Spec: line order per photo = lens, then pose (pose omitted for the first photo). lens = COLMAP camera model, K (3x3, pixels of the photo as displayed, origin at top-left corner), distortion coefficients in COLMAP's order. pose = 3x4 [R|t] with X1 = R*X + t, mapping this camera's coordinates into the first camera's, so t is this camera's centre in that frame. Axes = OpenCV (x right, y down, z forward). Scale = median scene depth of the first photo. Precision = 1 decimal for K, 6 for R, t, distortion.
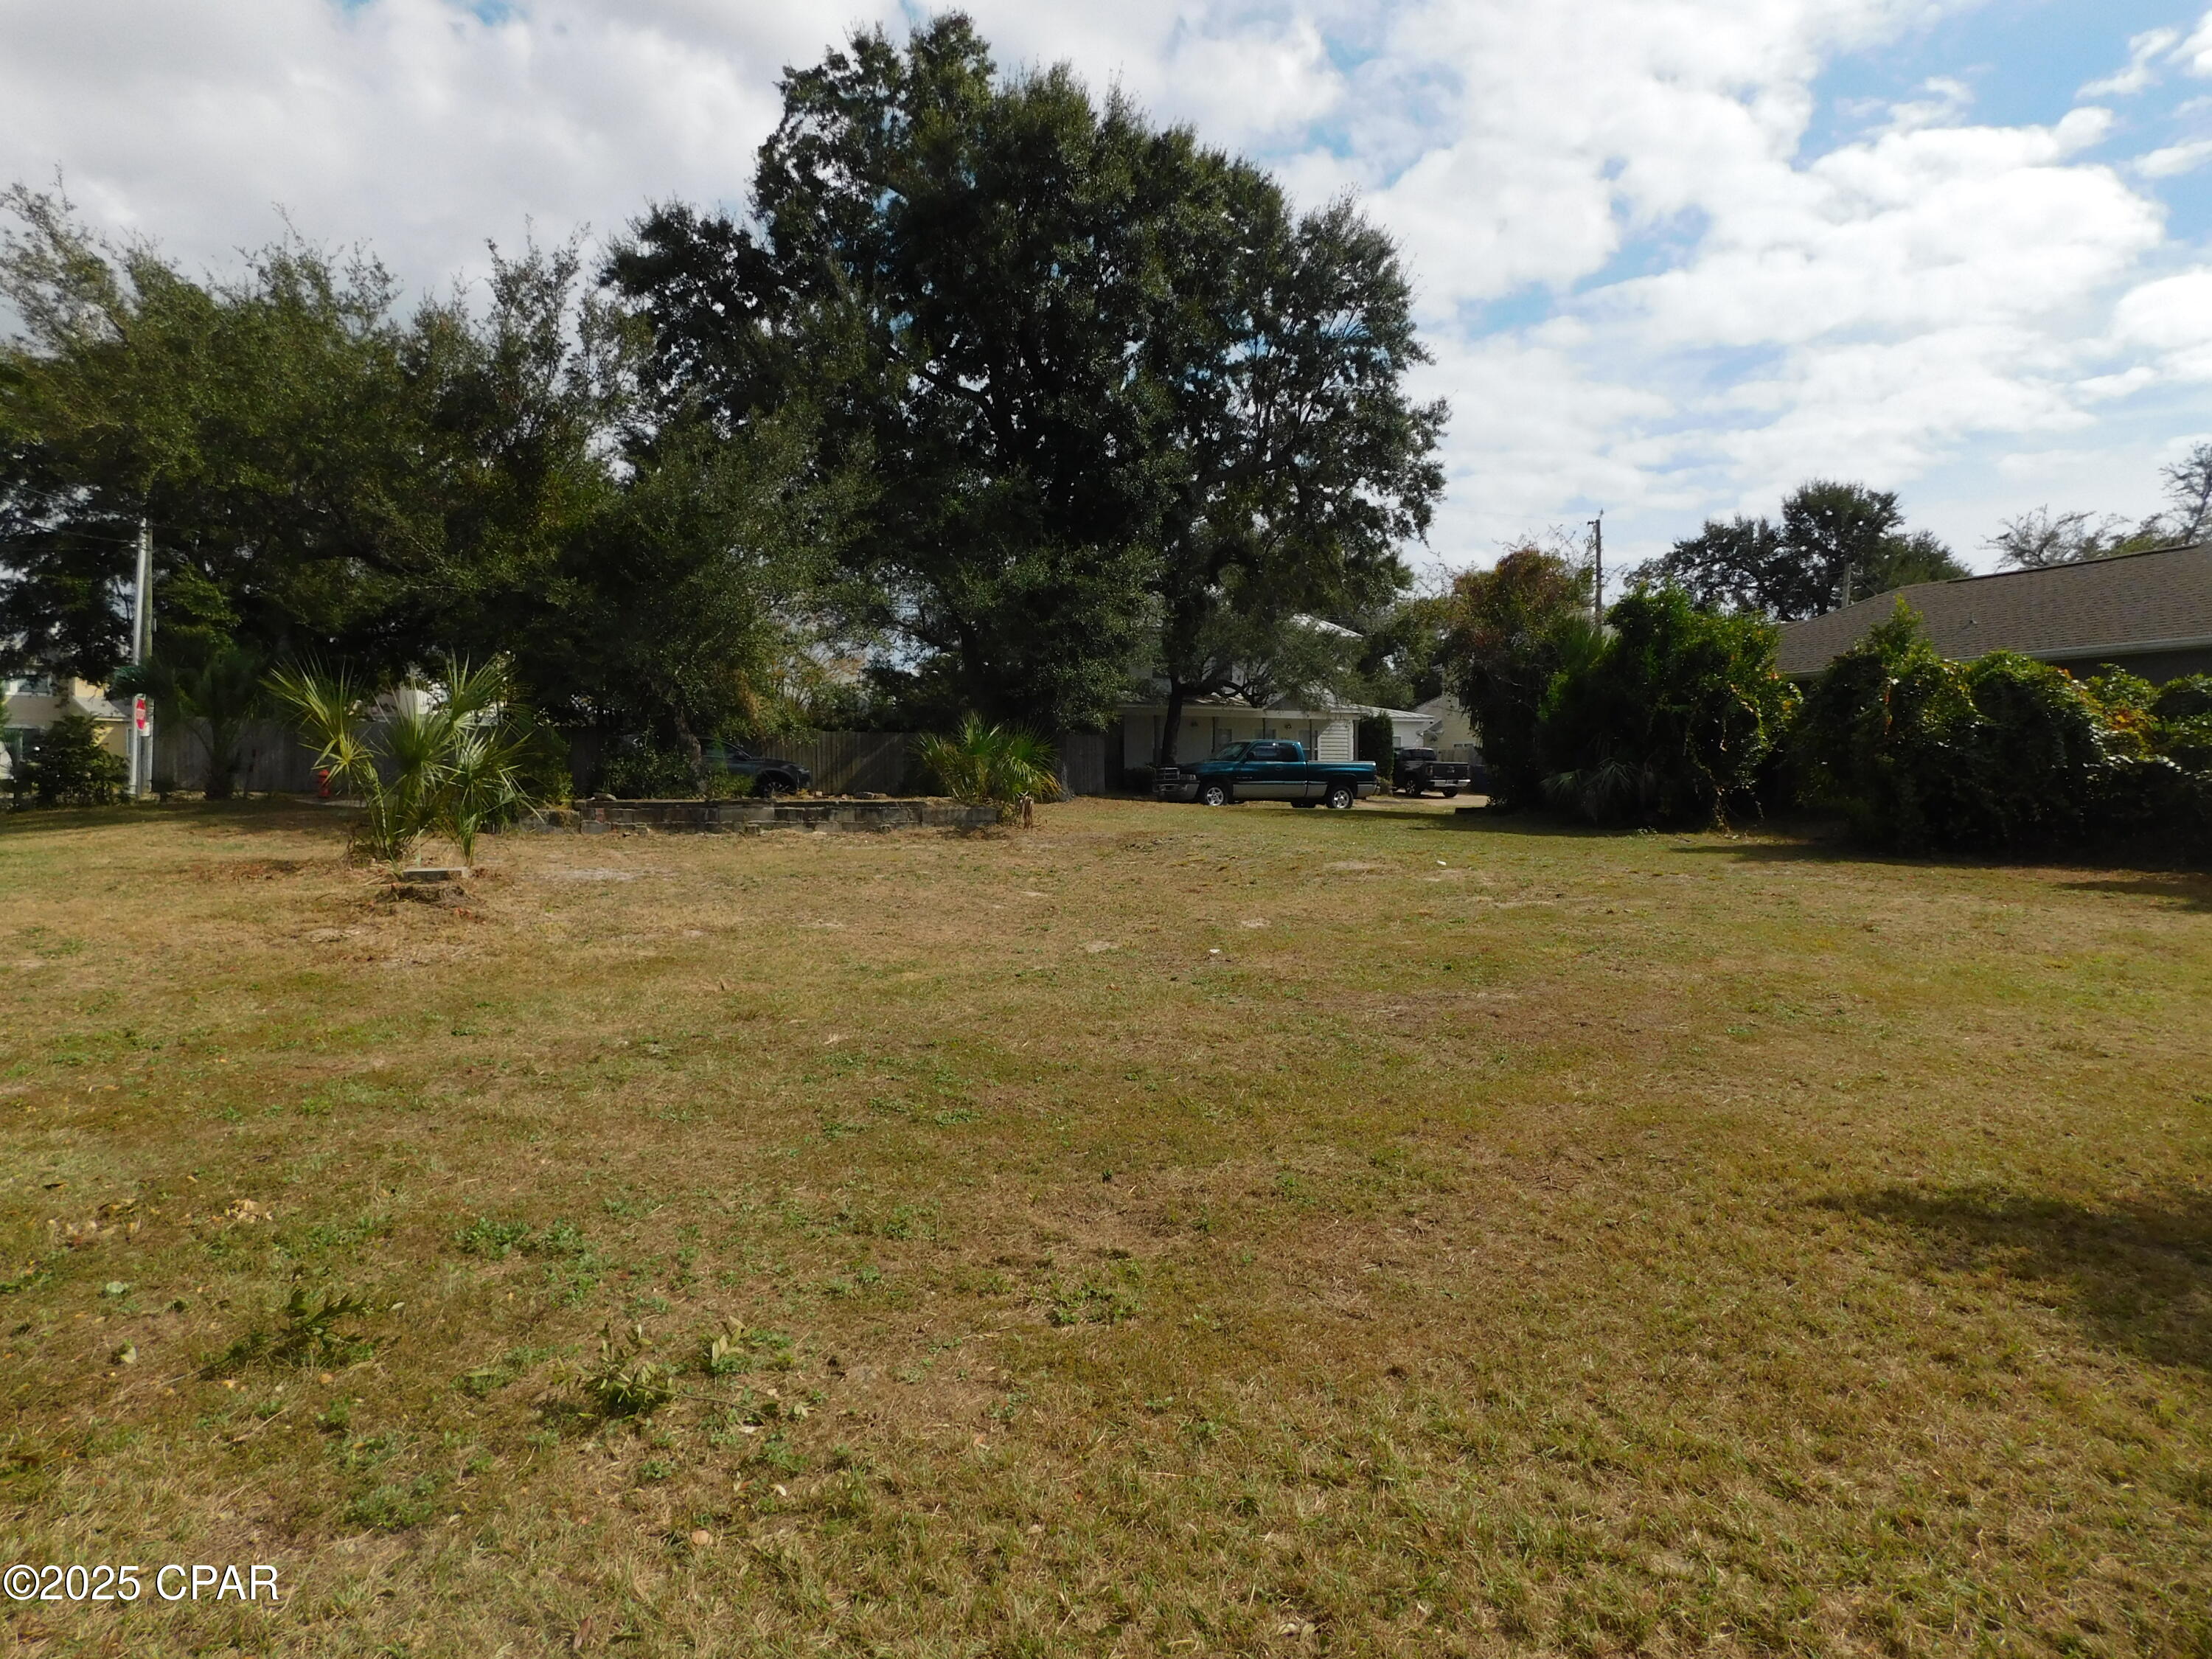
lens RADIAL K [[1482.4, 0, 1099.9], [0, 1482.4, 825.4], [0, 0, 1]] dist [-0.092805, 0.084911]
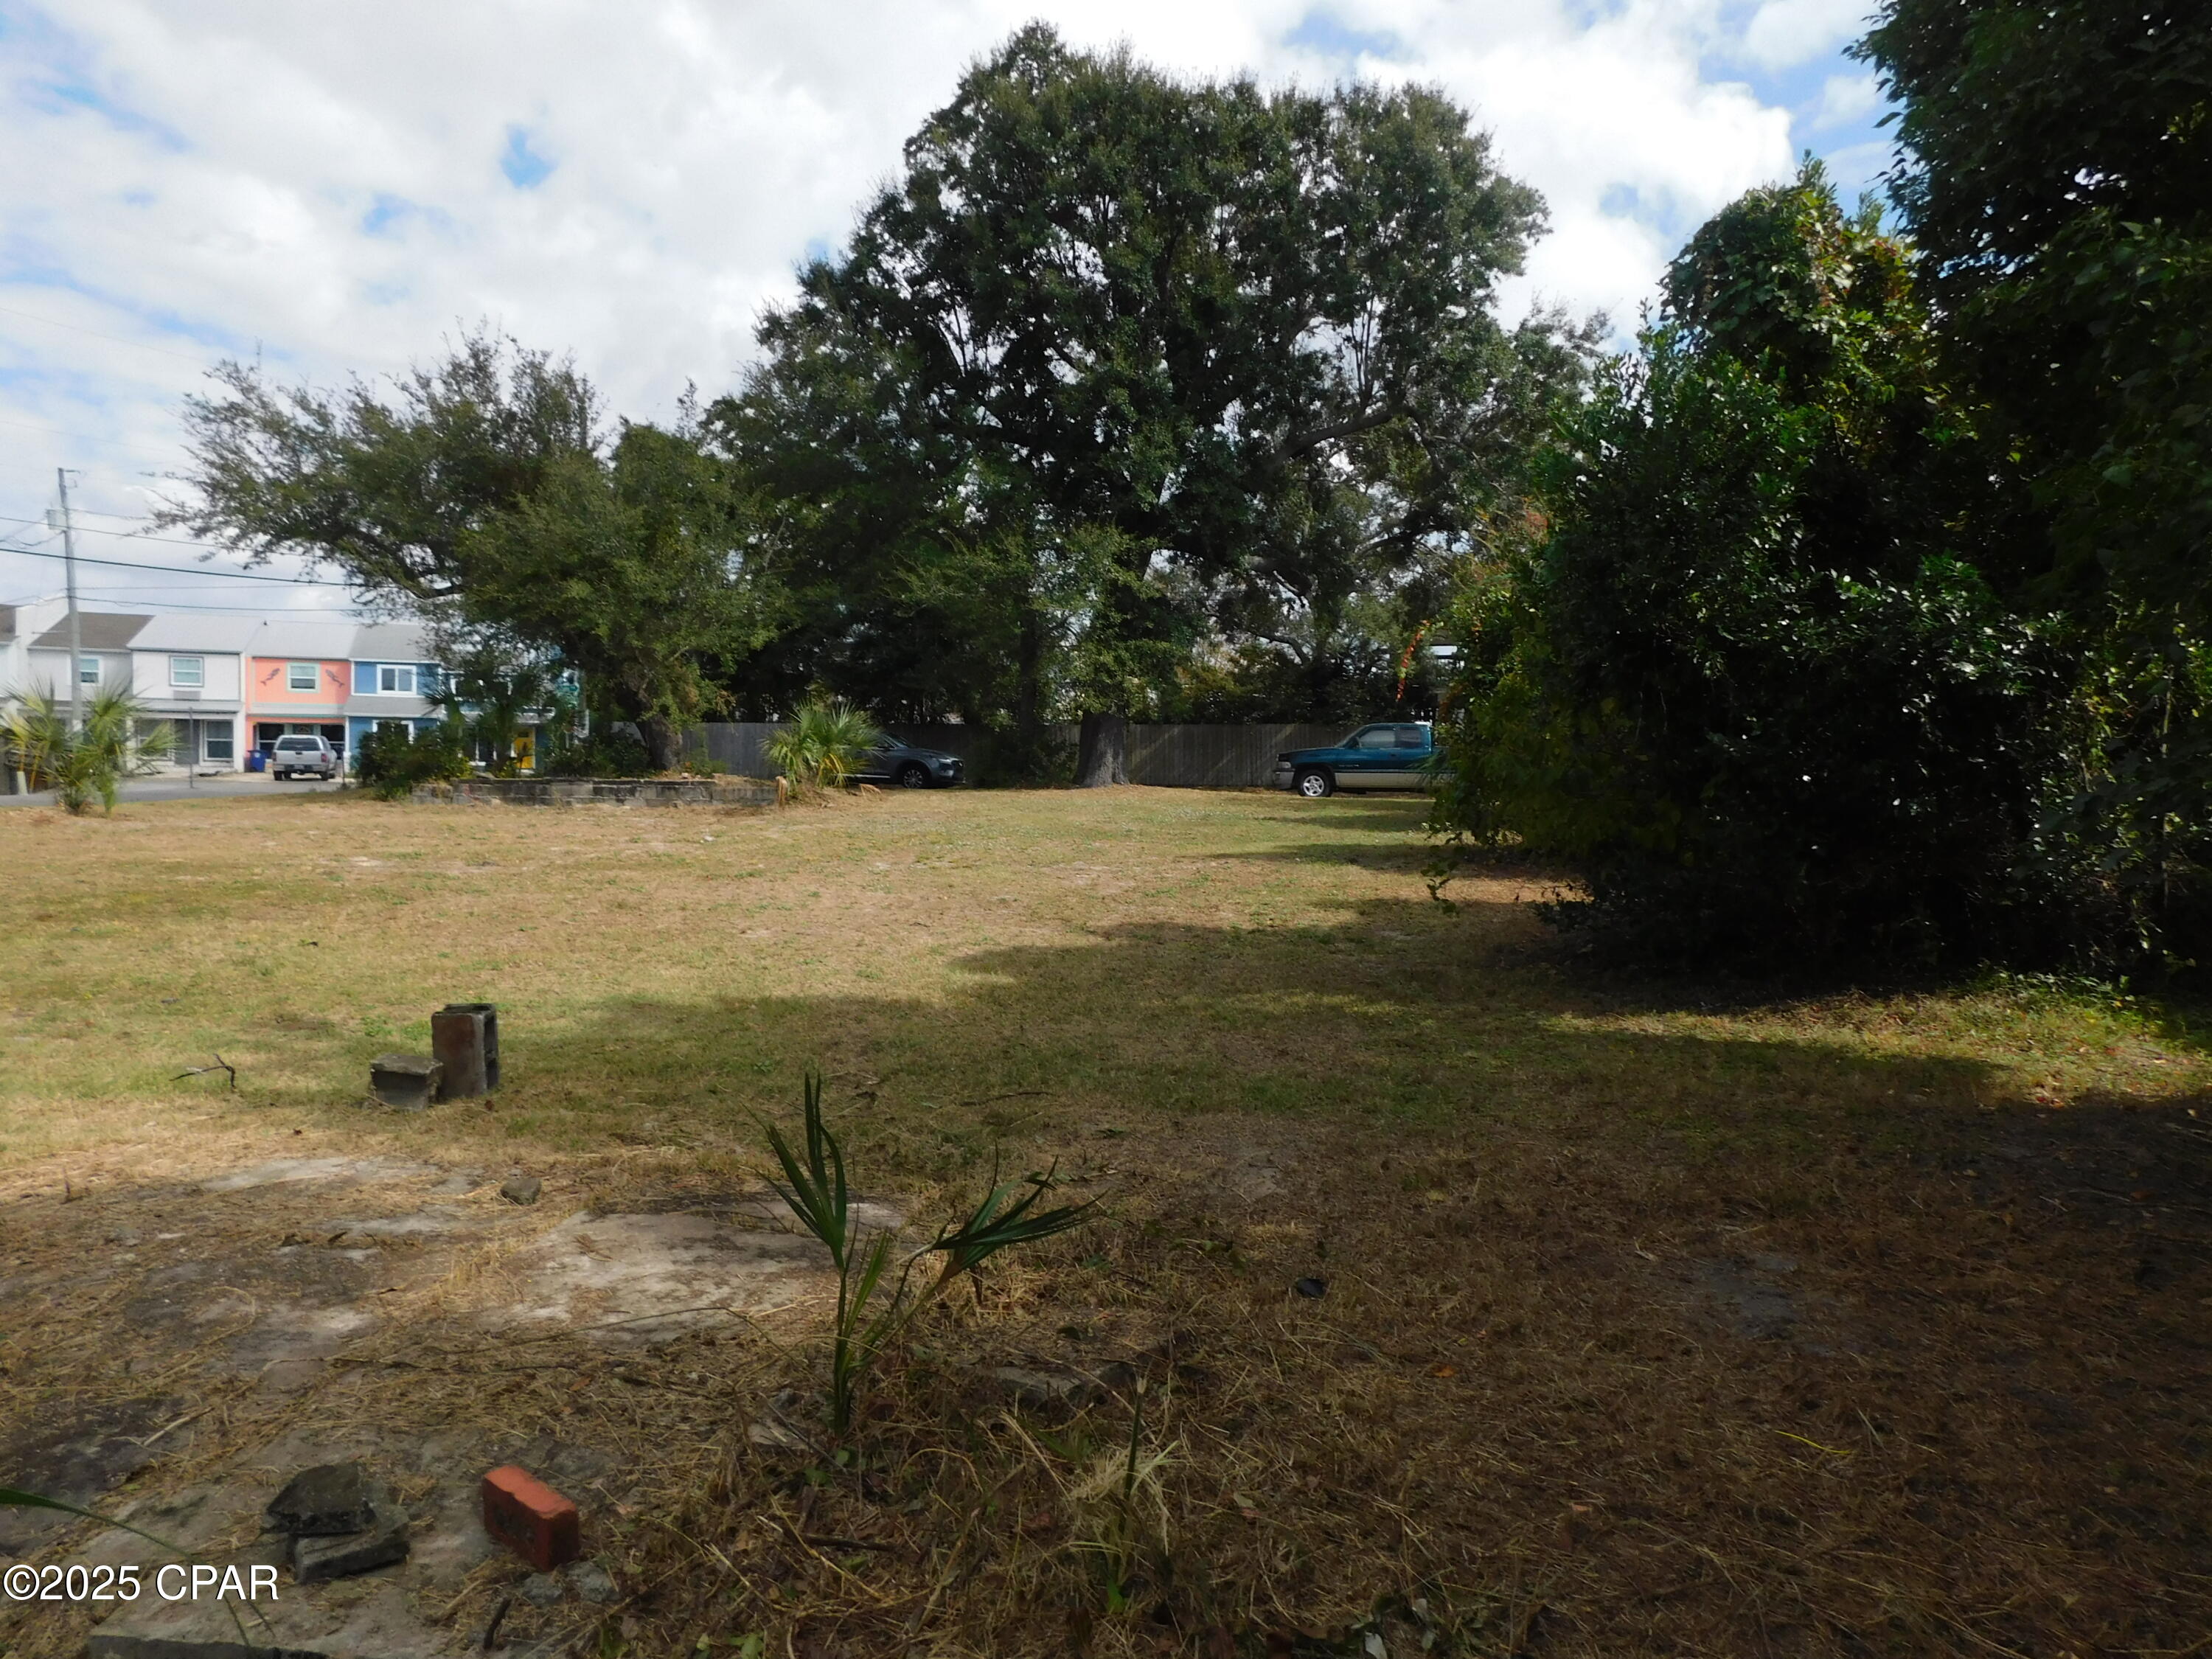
lens RADIAL K [[1482.4, 0, 1099.9], [0, 1482.4, 825.4], [0, 0, 1]] dist [-0.092805, 0.084911]
pose [[0.845101, 0.017544, -0.534318, 0.656510], [-0.019597, 0.999806, 0.001832, 0.008674], [0.534247, 0.008923, 0.845282, 0.222395]]
